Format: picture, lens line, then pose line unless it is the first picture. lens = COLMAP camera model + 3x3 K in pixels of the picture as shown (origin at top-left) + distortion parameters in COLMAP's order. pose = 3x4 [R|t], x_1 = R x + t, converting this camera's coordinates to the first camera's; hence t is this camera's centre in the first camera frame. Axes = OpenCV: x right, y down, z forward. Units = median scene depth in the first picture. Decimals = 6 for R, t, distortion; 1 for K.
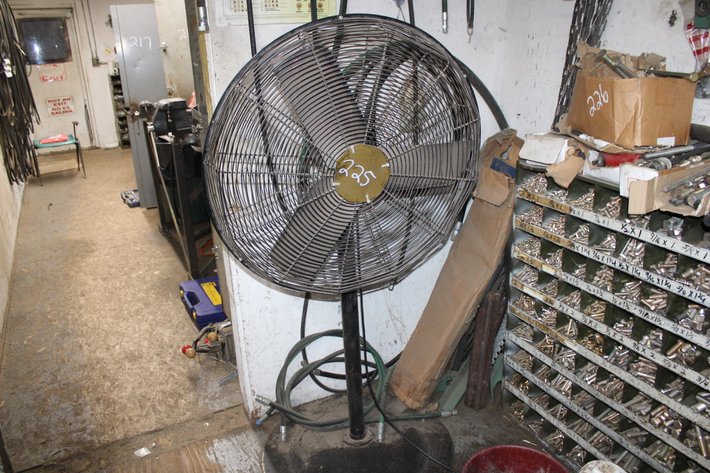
lens RADIAL K [[581.1, 0, 355.0], [0, 581.1, 236.5], [0, 0, 1]] dist [-0.191011, 0.164297]
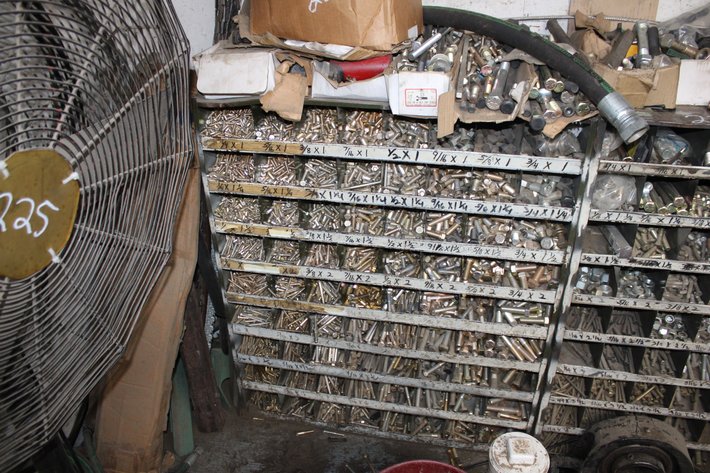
lens RADIAL K [[581.1, 0, 355.0], [0, 581.1, 236.5], [0, 0, 1]] dist [-0.191011, 0.164297]
pose [[0.624239, -0.381058, 0.681997, -0.136145], [0.262829, 0.924525, 0.275998, -0.146016], [-0.735694, 0.006960, 0.677278, 0.518610]]
